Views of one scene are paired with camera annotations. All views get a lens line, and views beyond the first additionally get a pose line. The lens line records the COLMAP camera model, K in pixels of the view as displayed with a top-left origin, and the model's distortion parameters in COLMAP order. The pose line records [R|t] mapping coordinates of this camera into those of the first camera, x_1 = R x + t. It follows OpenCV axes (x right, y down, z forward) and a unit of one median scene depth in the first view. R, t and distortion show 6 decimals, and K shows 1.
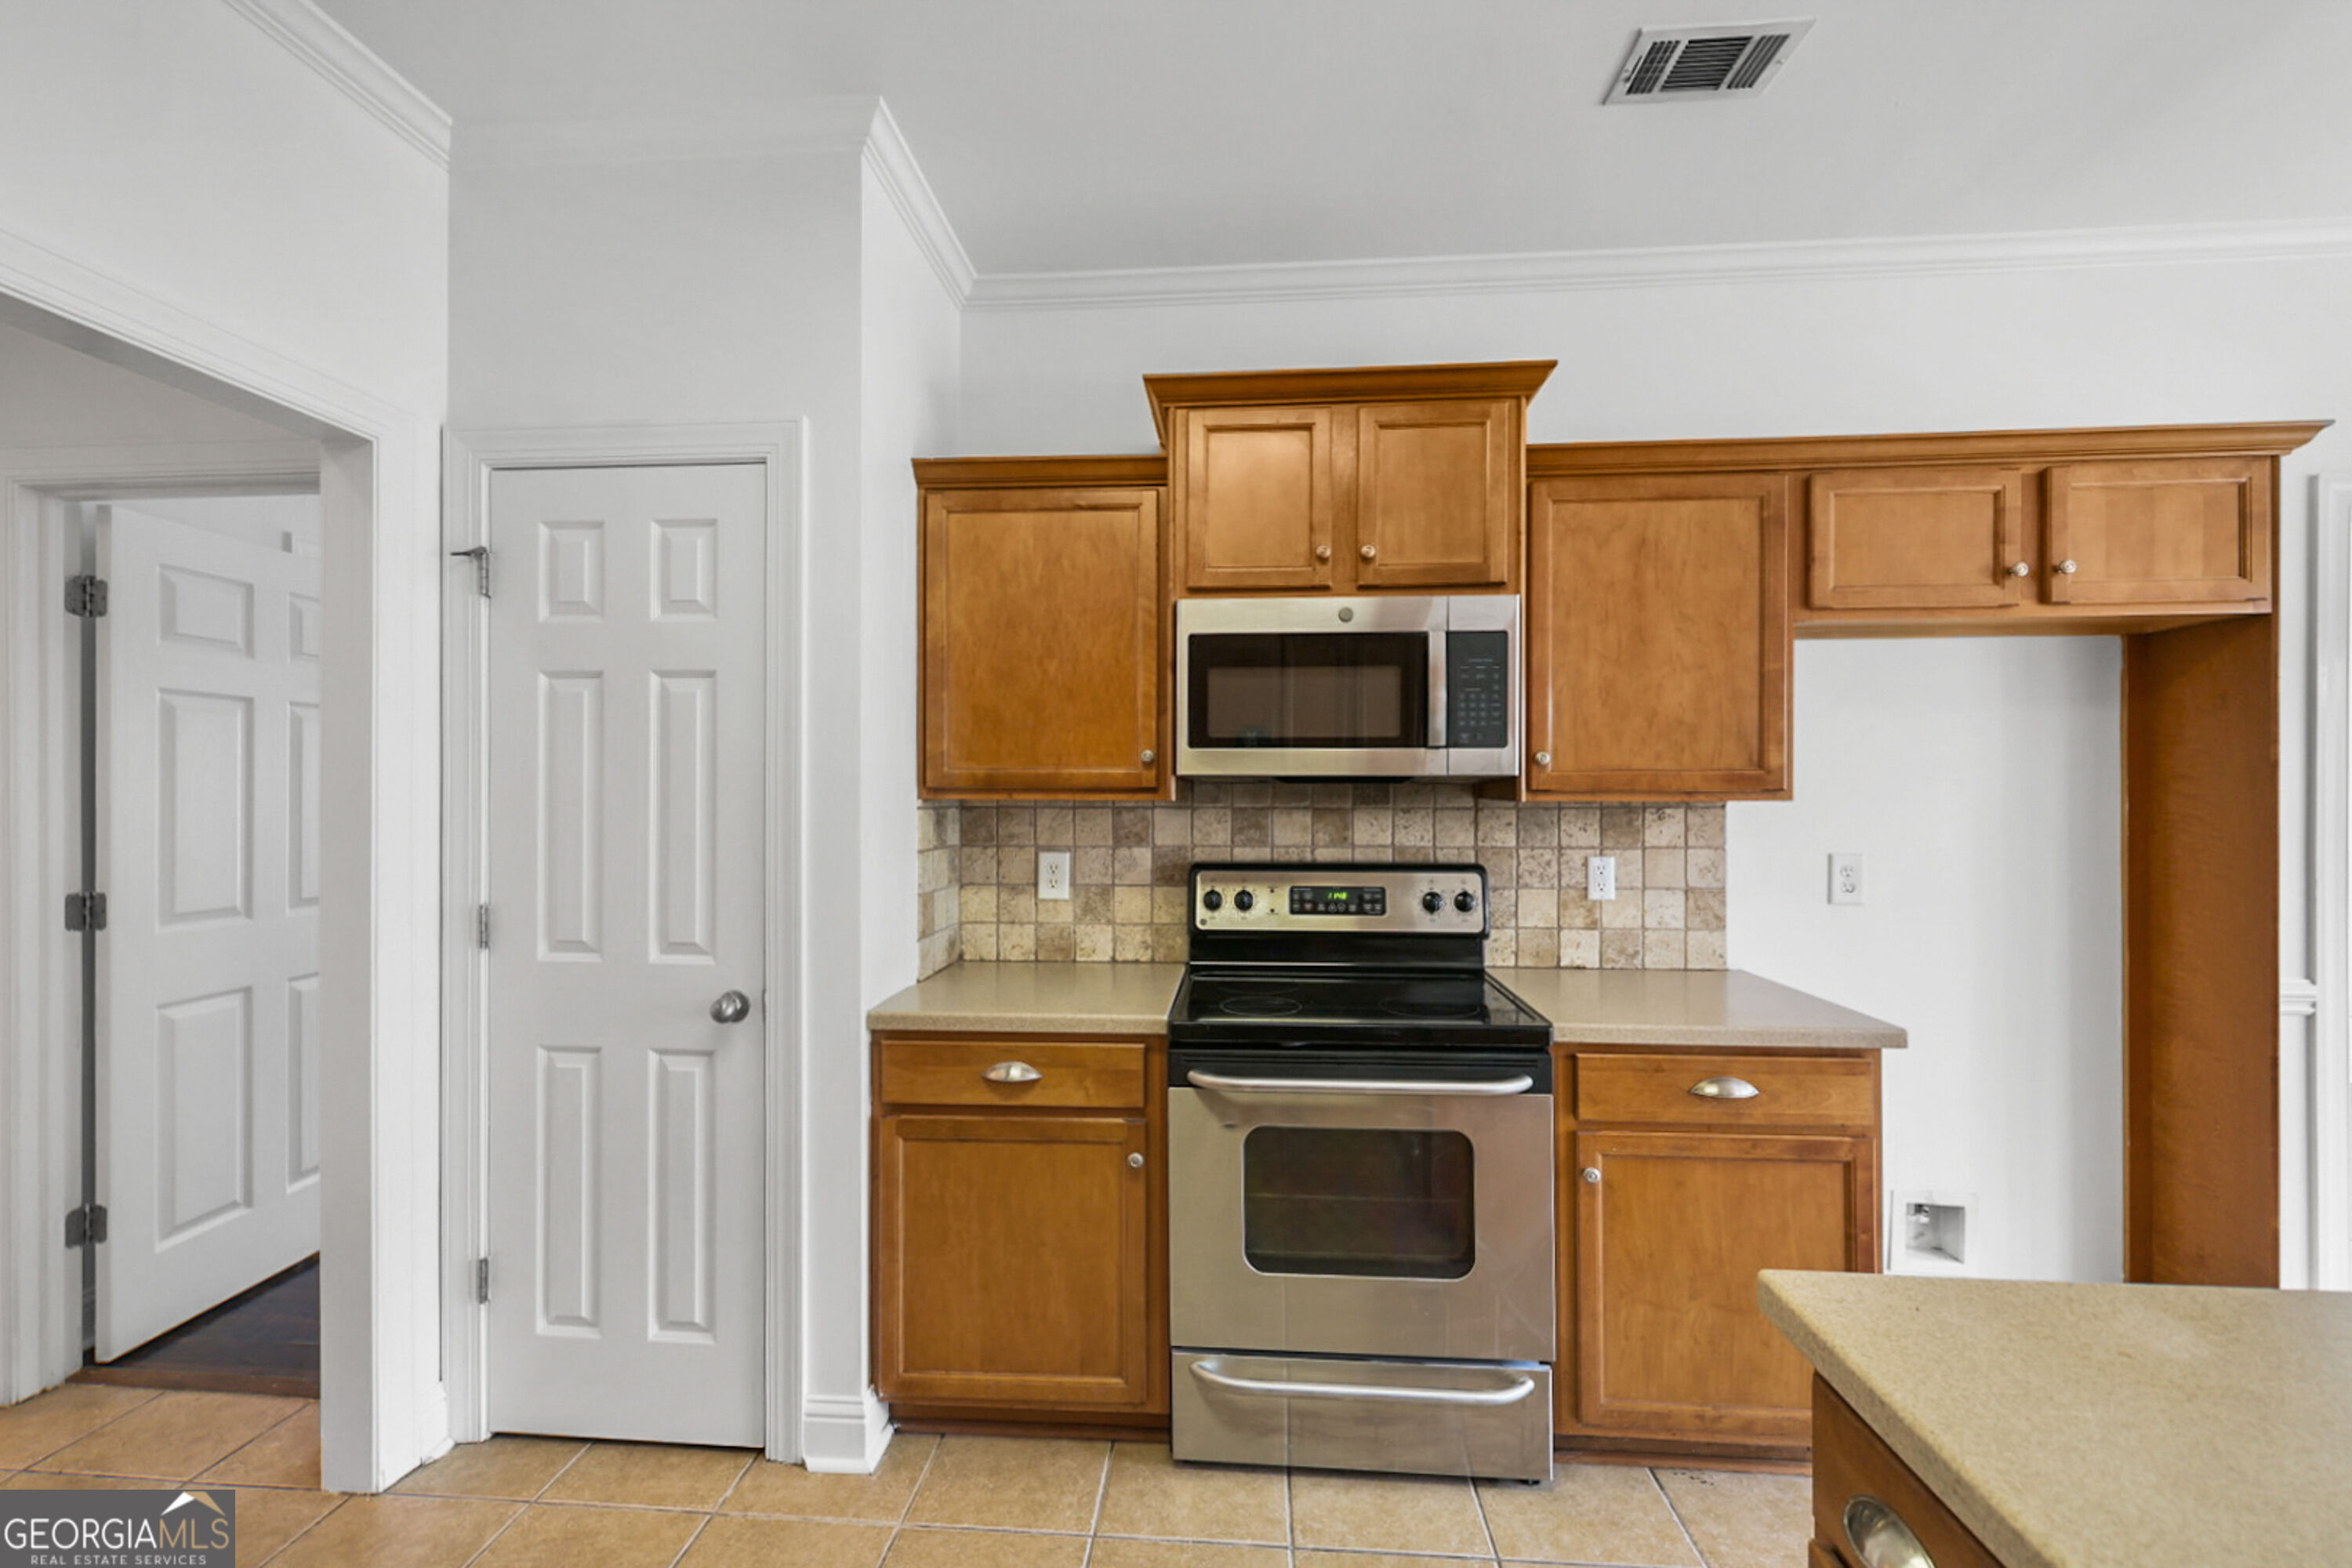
lens RADIAL K [[960.0, 0, 1174.0], [0, 960.0, 788.2], [0, 0, 1]] dist [-0.000751, -0.000410]
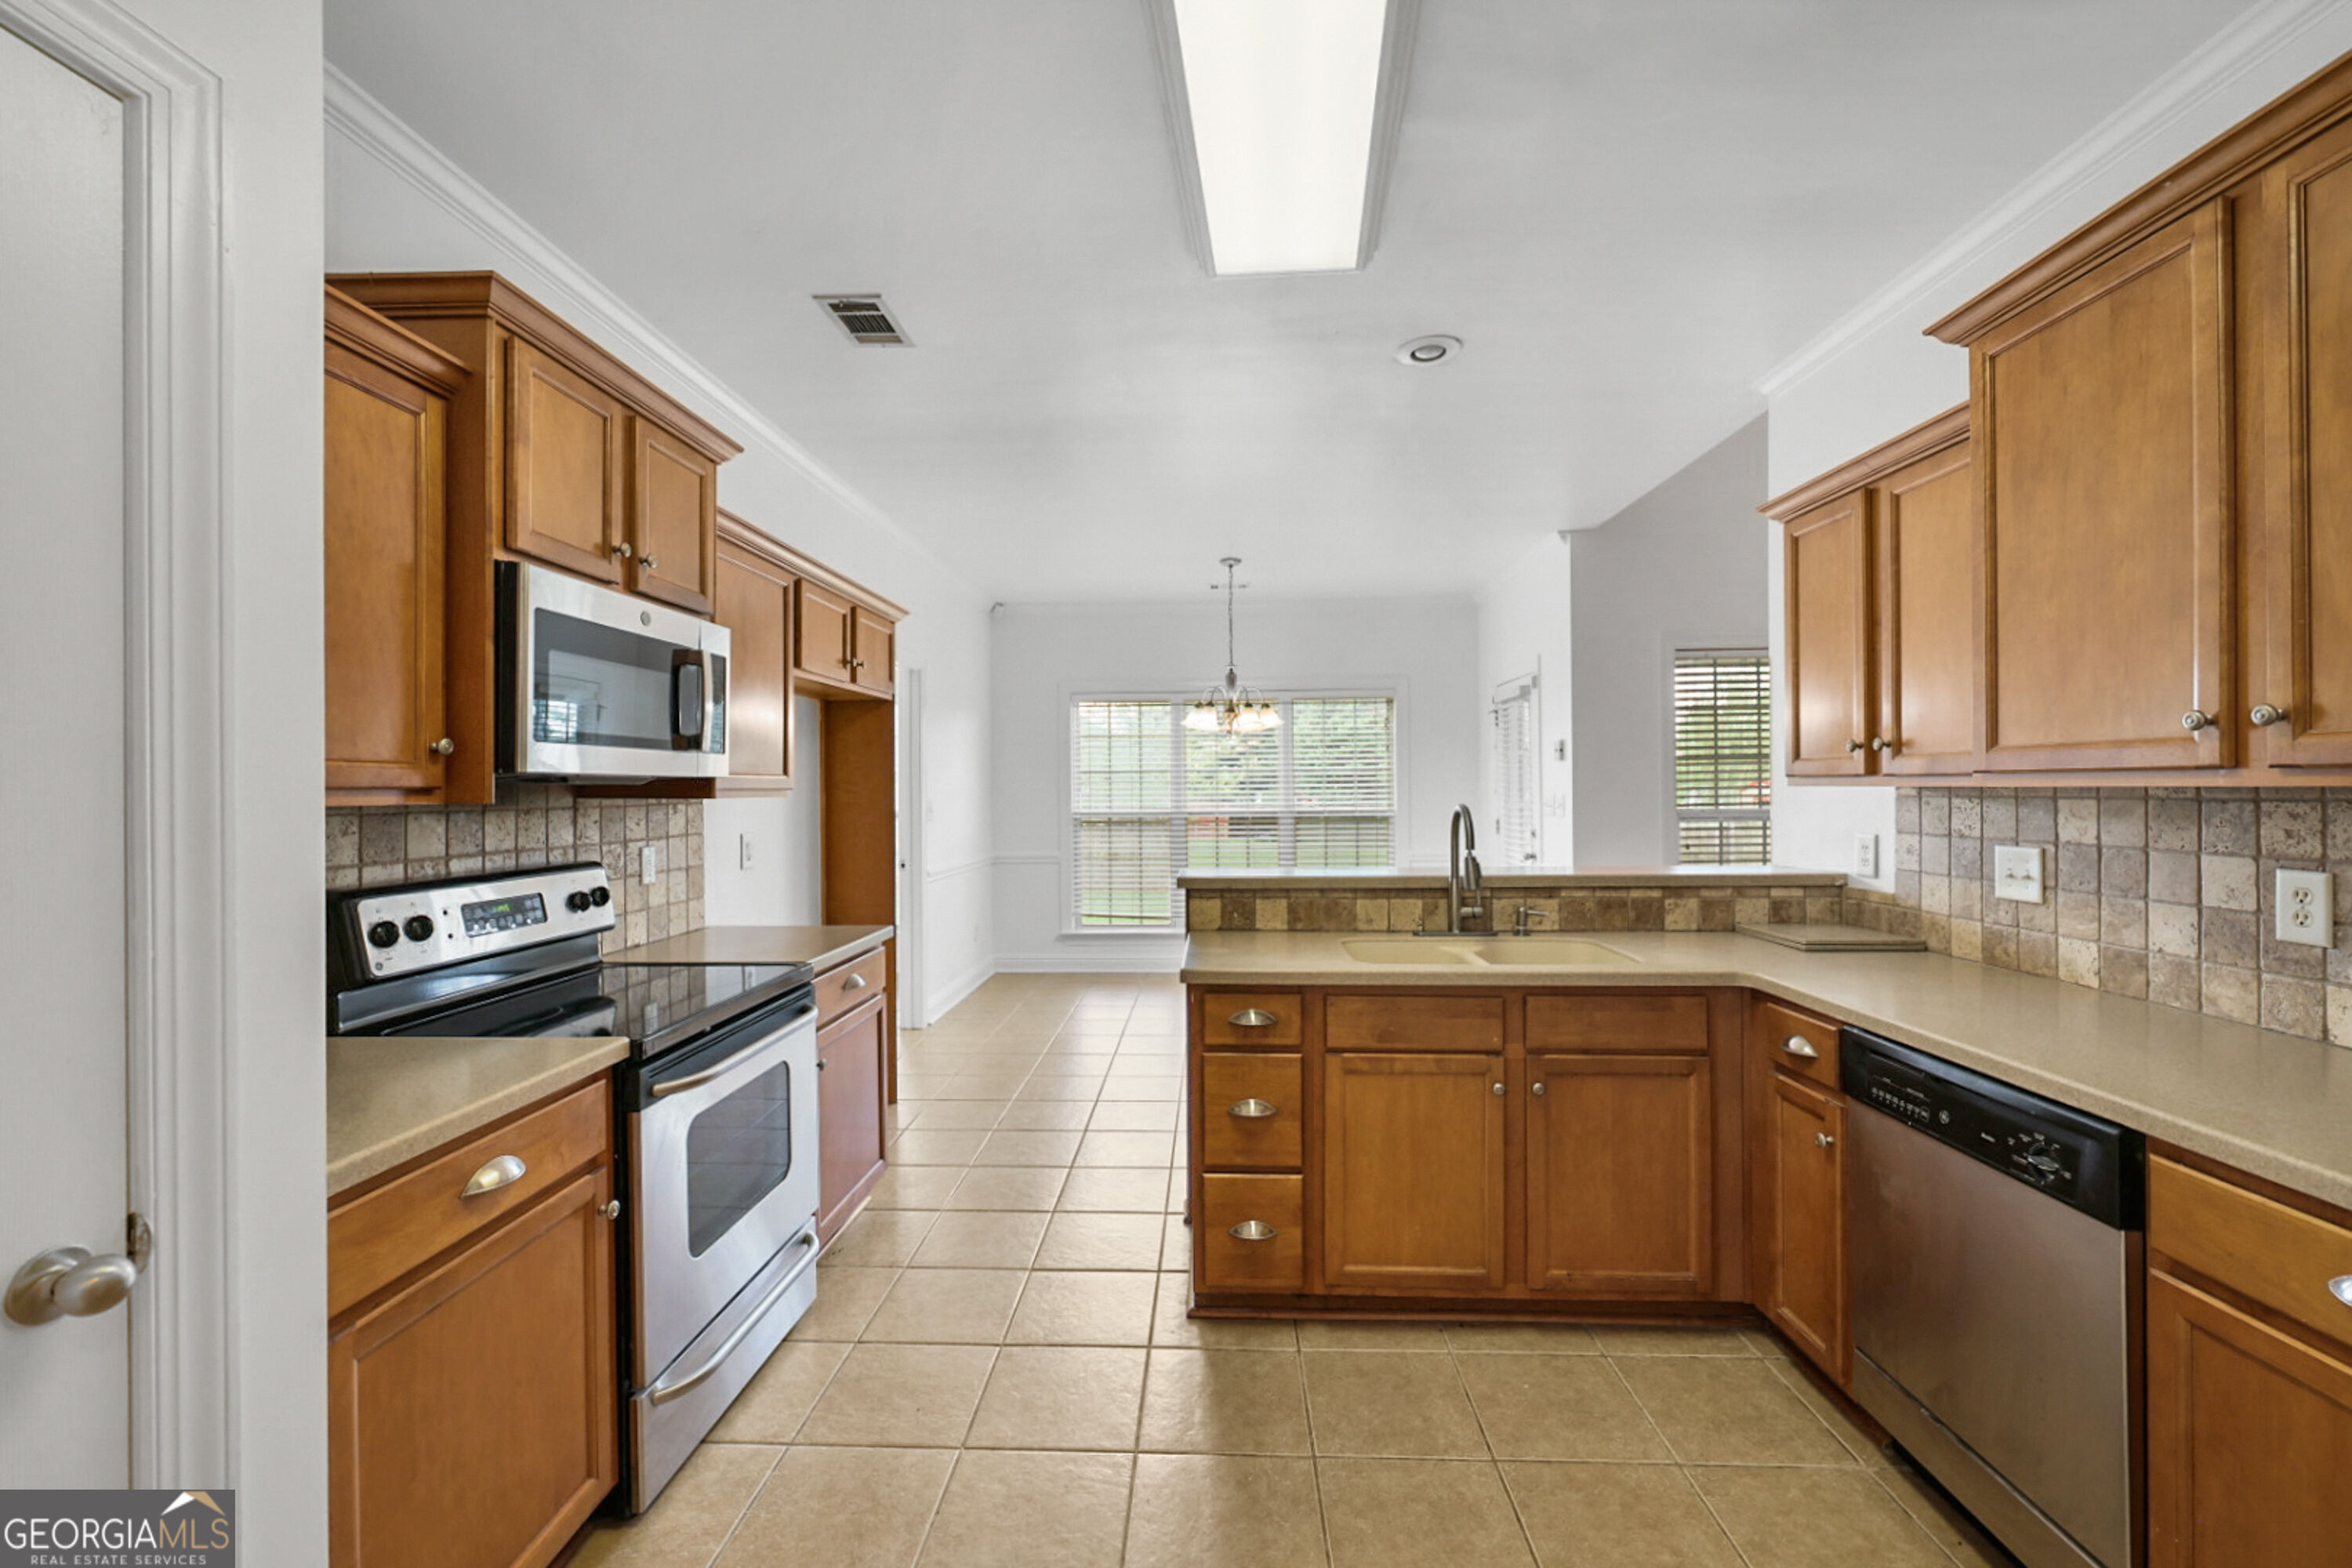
lens RADIAL K [[960.0, 0, 1176.8], [0, 960.0, 785.2], [0, 0, 1]] dist [-0.000751, -0.000410]
pose [[-0.040328, 0.001941, 0.999185, -0.745408], [0.000305, 0.999998, -0.001930, -0.000956], [-0.999186, 0.000227, -0.040329, 0.408441]]
